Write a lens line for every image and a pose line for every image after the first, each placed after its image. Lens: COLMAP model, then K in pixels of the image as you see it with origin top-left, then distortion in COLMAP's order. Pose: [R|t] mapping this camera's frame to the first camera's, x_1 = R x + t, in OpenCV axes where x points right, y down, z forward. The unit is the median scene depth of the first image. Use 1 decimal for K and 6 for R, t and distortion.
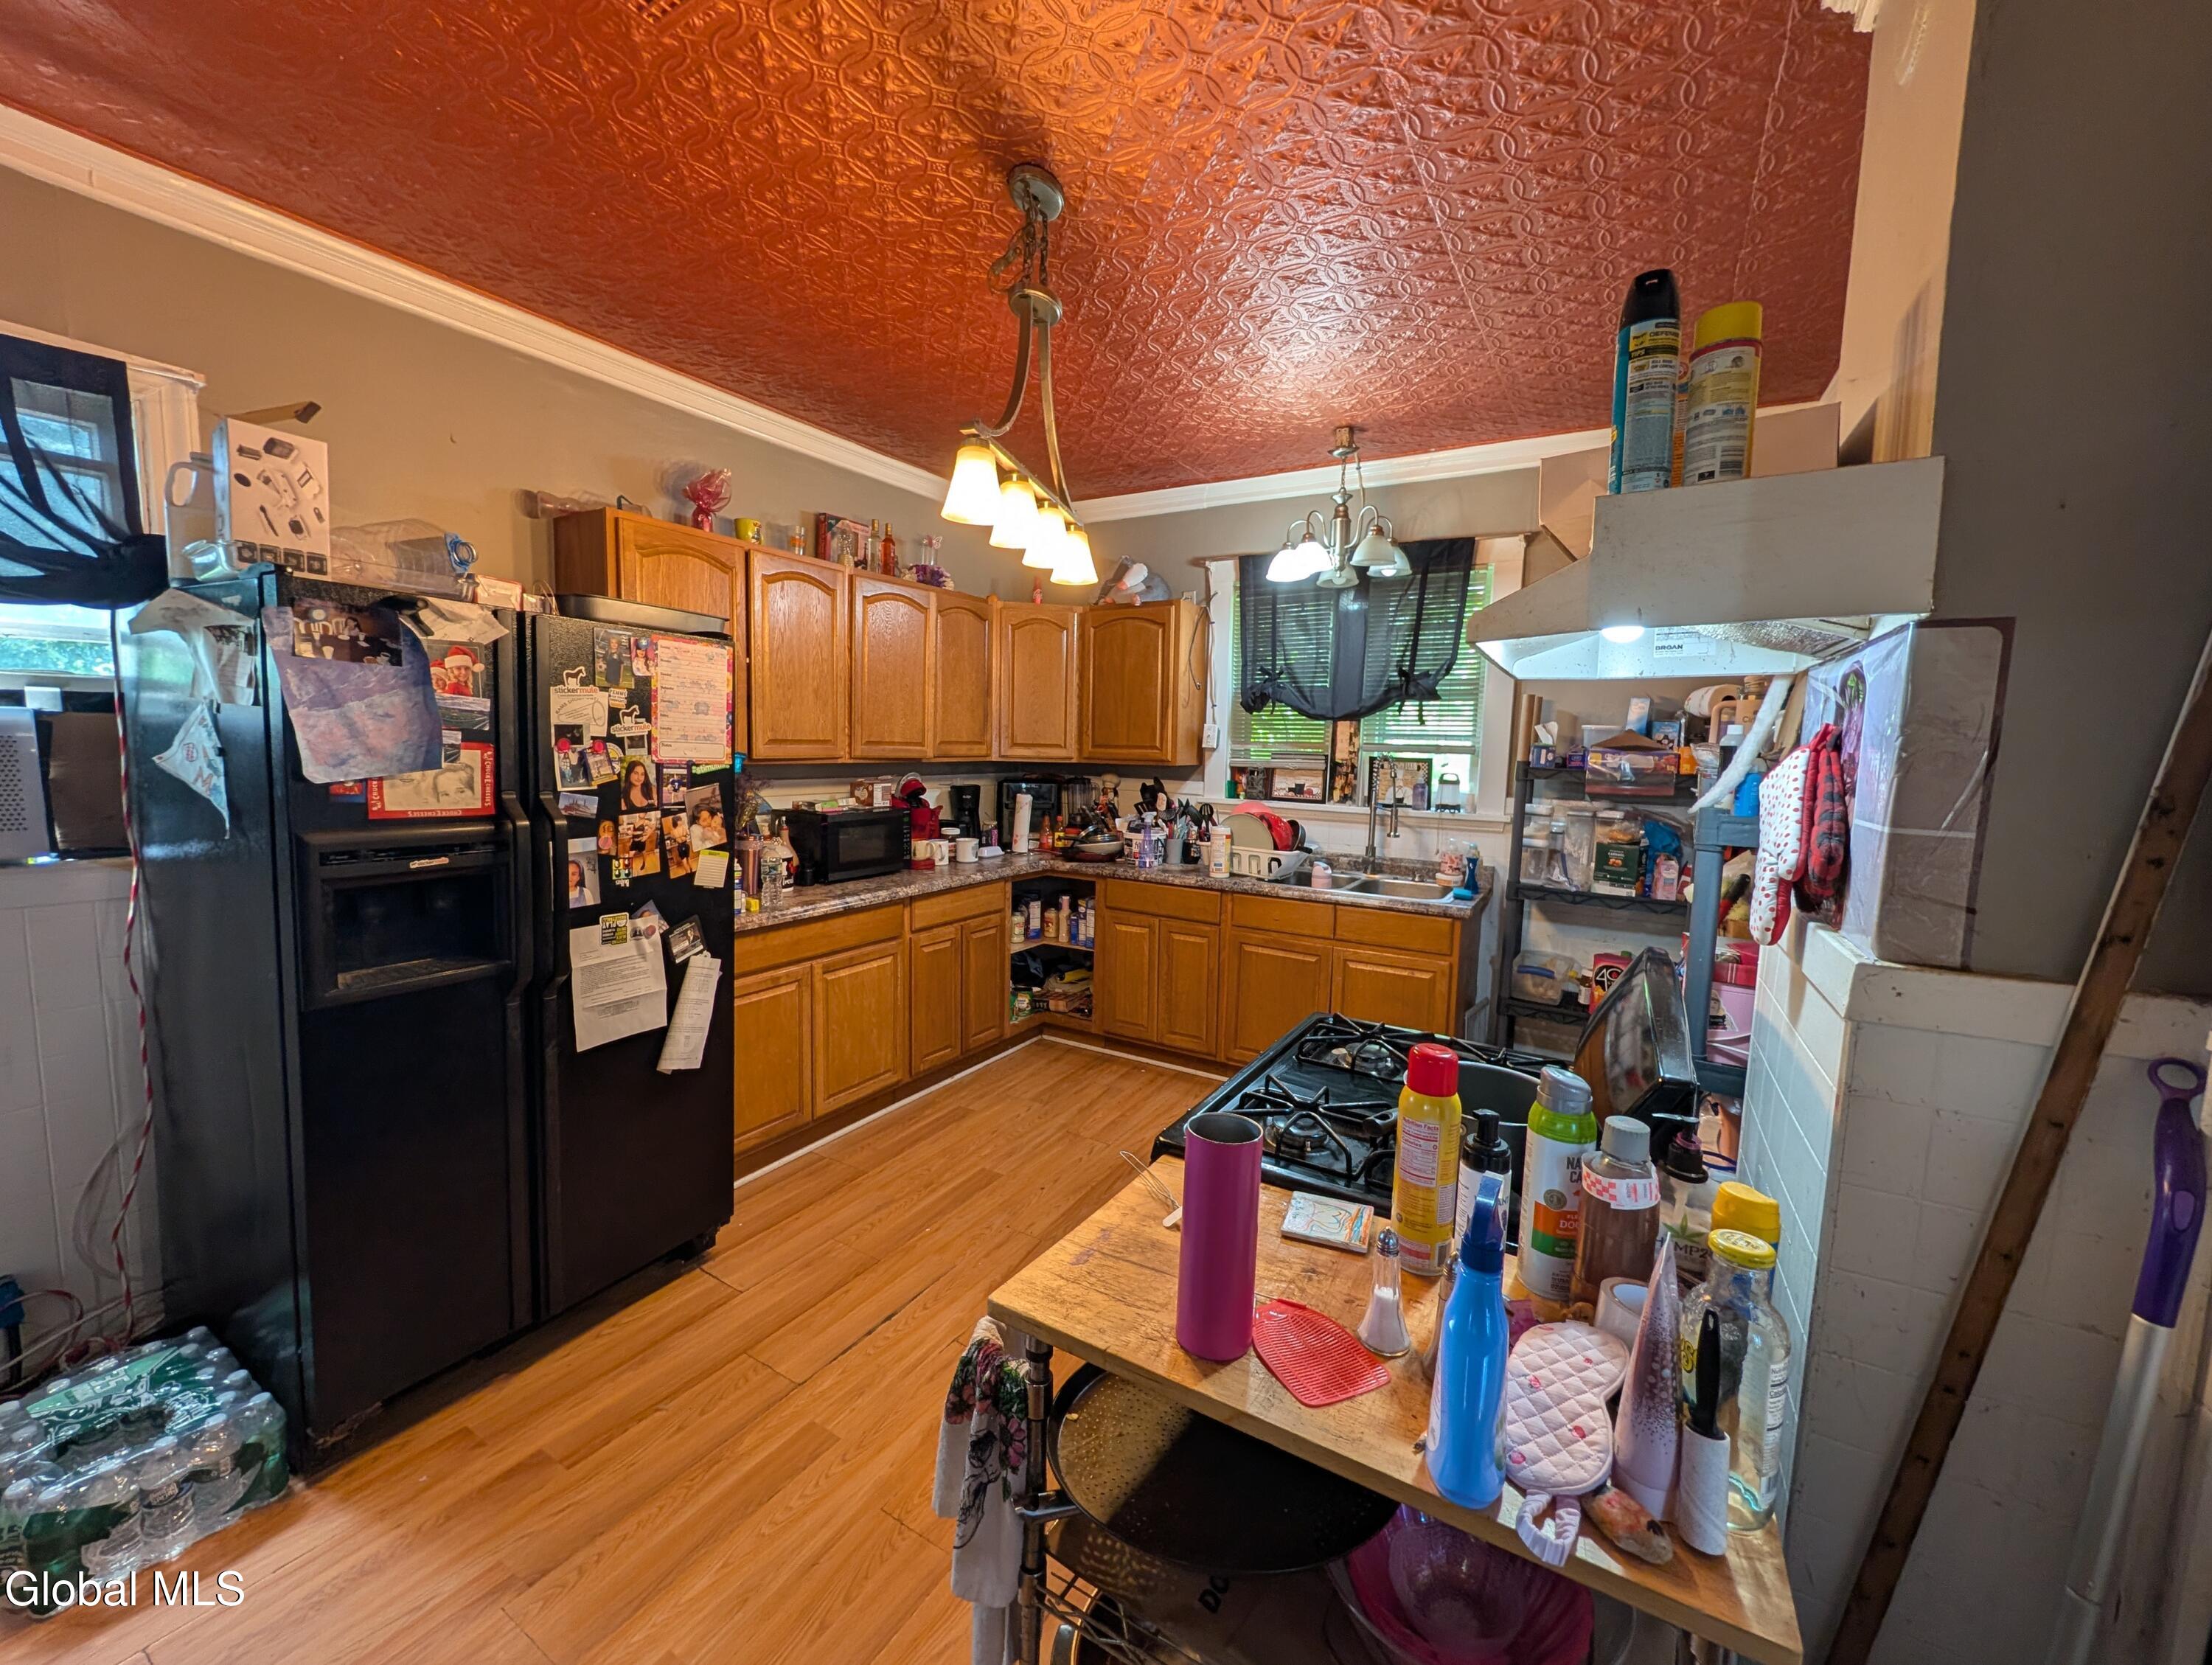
lens RADIAL K [[852.7, 0, 1110.1], [0, 852.7, 822.1], [0, 0, 1]] dist [-0.002108, 0.000161]
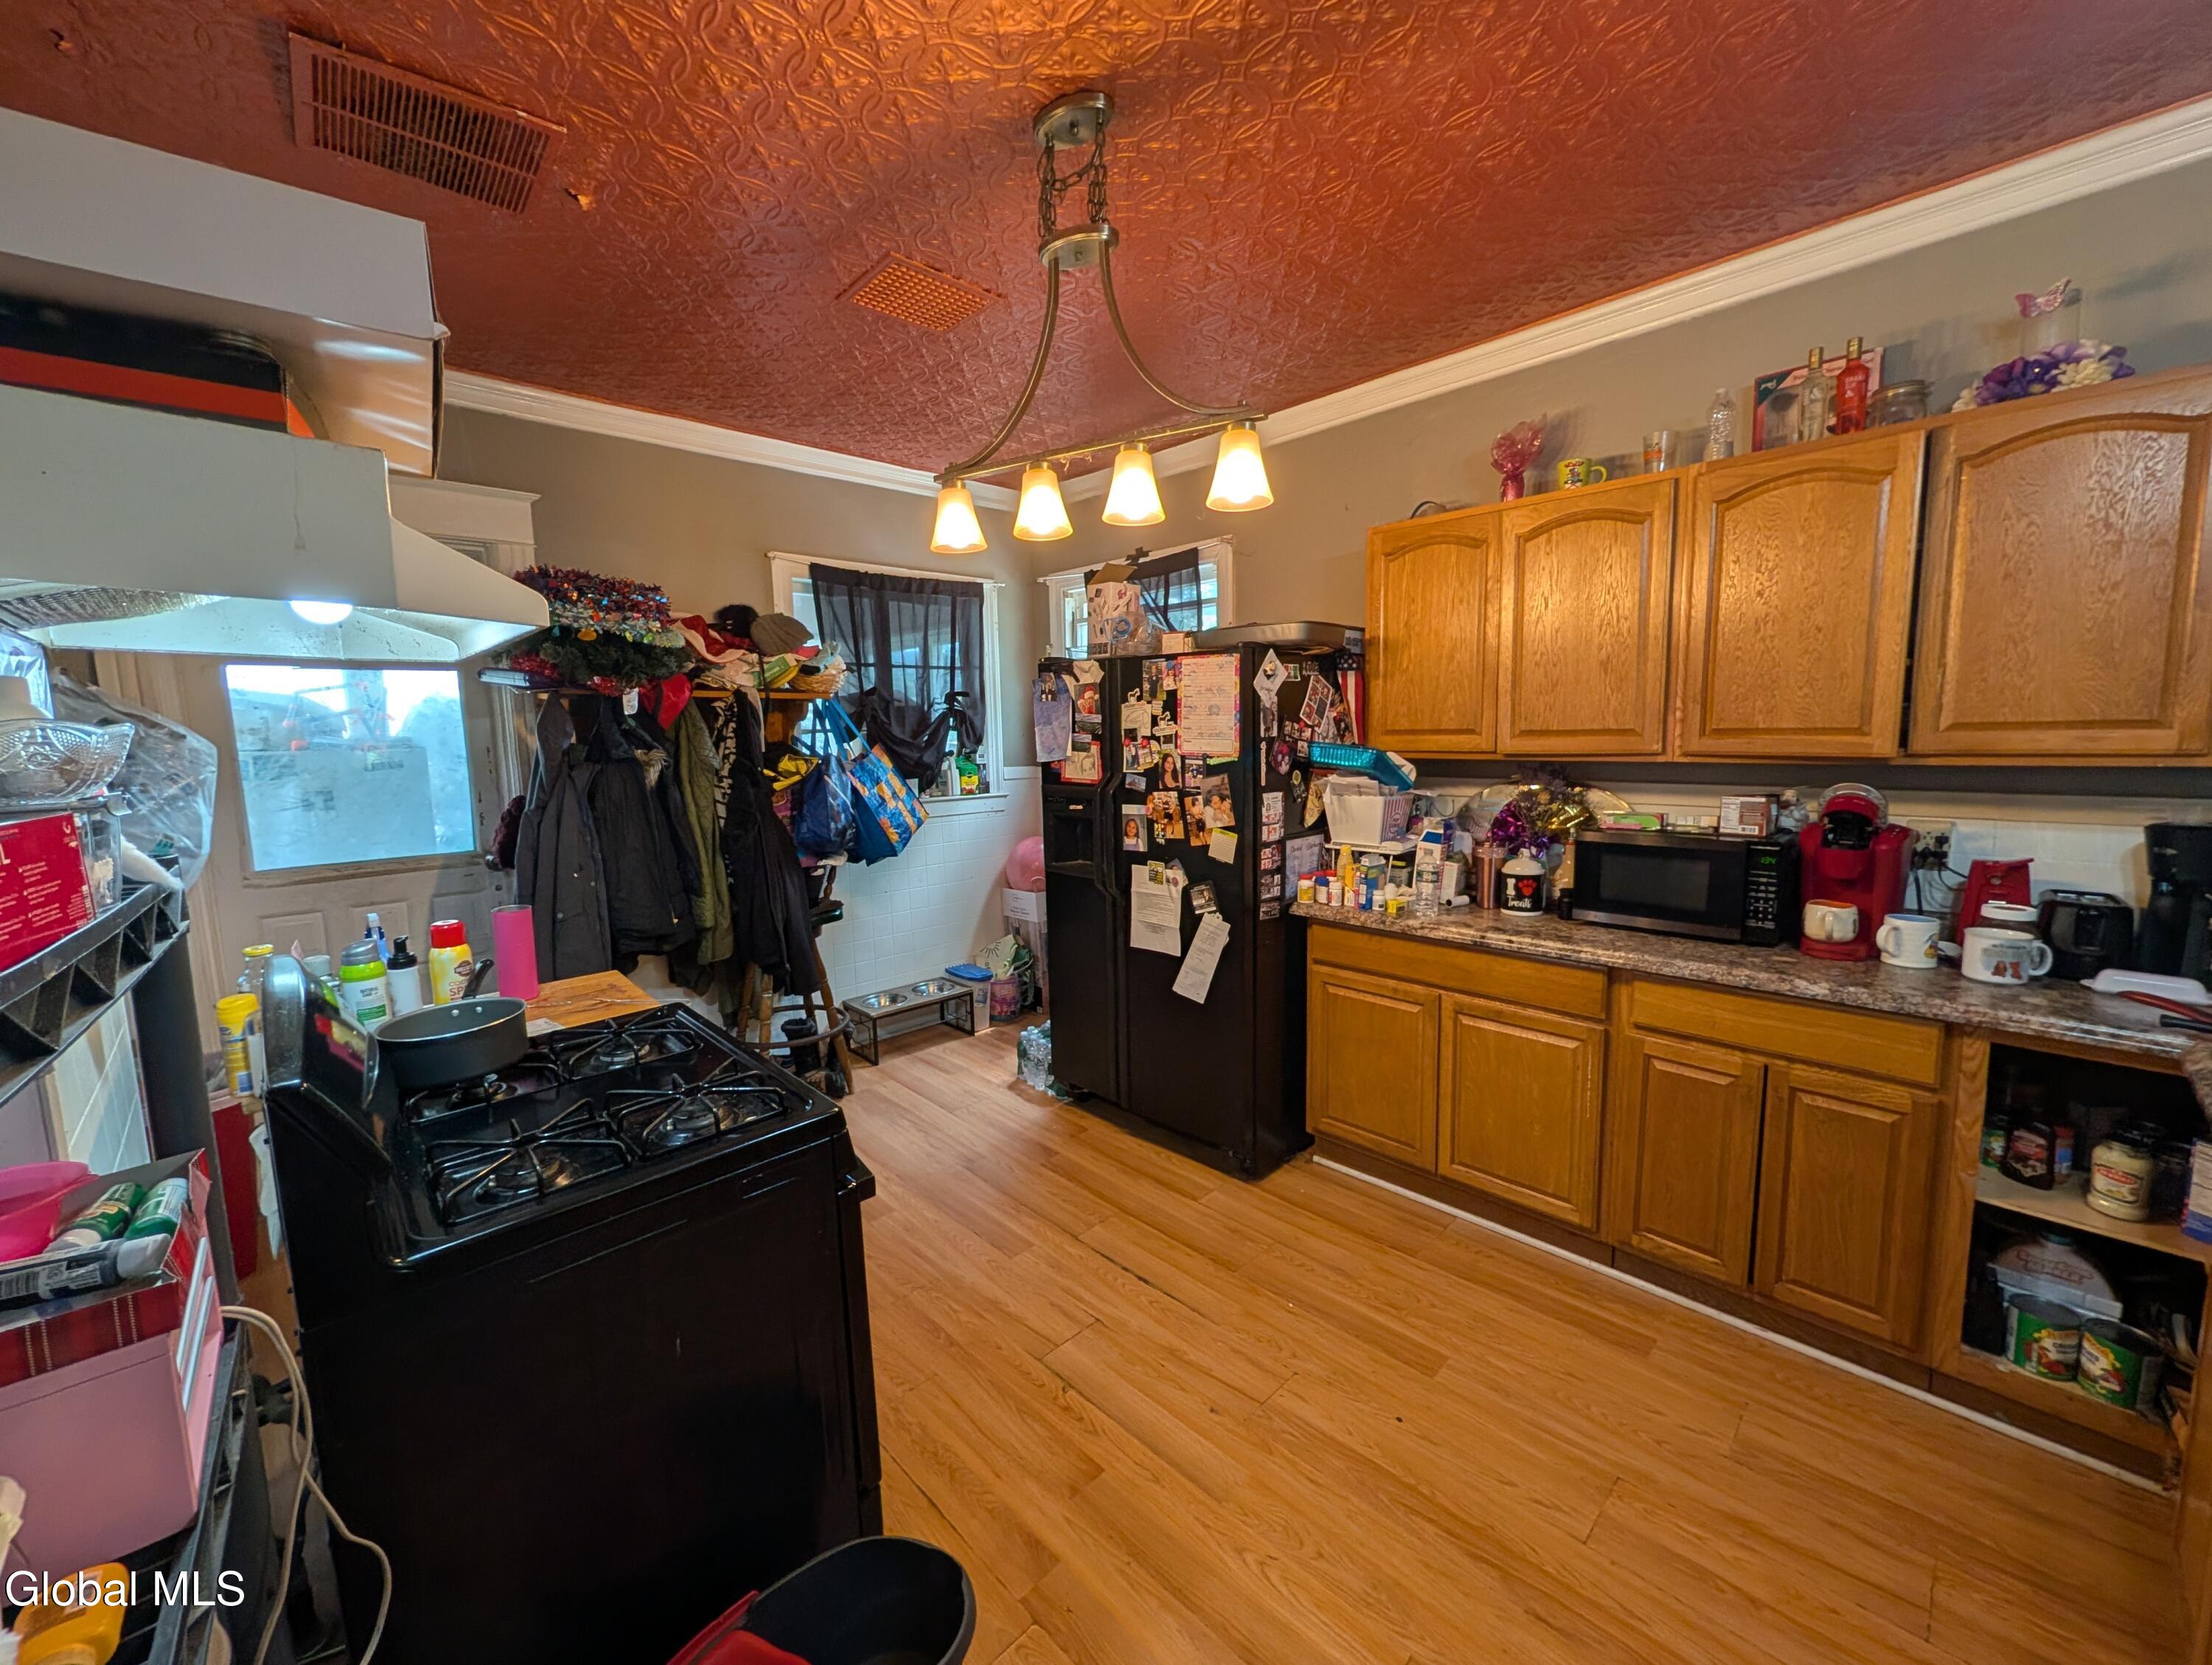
lens RADIAL K [[852.7, 0, 1110.4], [0, 852.7, 827.8], [0, 0, 1]] dist [-0.002108, 0.000161]
pose [[-0.251770, 0.089310, -0.963657, 0.763941], [-0.079231, 0.990488, 0.112497, -0.097343], [0.964538, 0.104675, -0.242299, 1.225699]]
